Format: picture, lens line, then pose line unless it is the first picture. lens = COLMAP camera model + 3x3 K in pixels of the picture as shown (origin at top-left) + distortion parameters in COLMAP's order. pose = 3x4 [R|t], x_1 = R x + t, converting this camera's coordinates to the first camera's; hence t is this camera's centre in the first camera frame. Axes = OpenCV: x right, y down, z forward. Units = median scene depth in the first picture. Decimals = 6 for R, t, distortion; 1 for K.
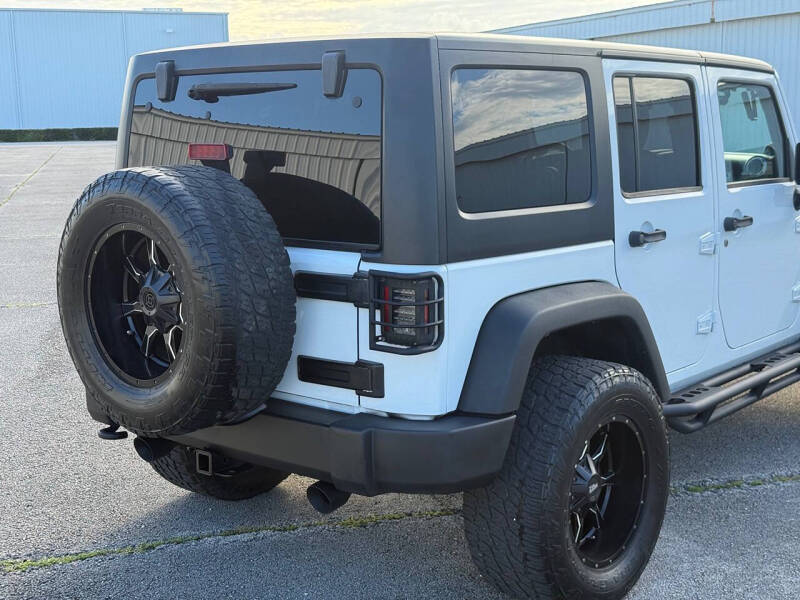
lens RADIAL K [[1122.4, 0, 390.3], [0, 1122.4, 303.9], [0, 0, 1]] dist [0.118277, 0.000000]
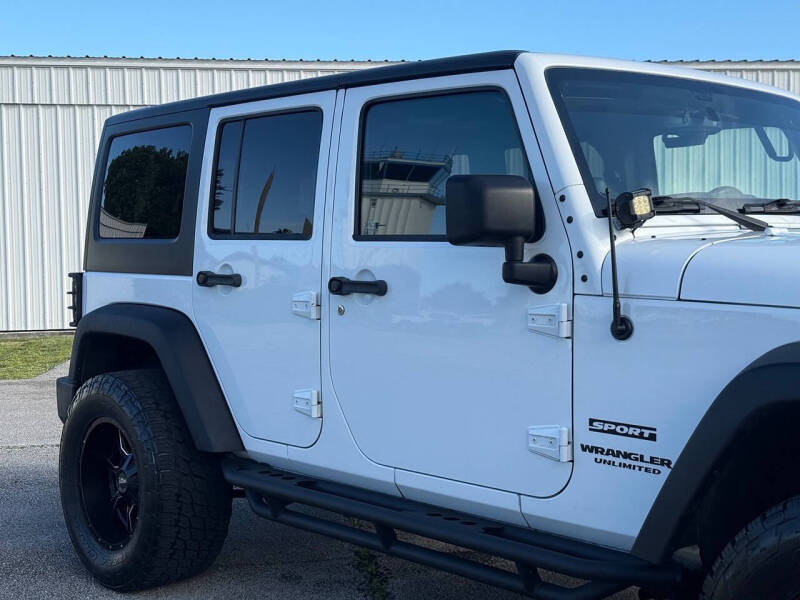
lens RADIAL K [[1122.4, 0, 394.6], [0, 1122.4, 294.7], [0, 0, 1]] dist [0.118277, 0.000000]
pose [[-0.128531, 0.055869, -0.990131, 1.081211], [-0.152308, 0.985455, 0.075377, -0.131534], [0.979940, 0.160493, -0.118152, 1.162621]]
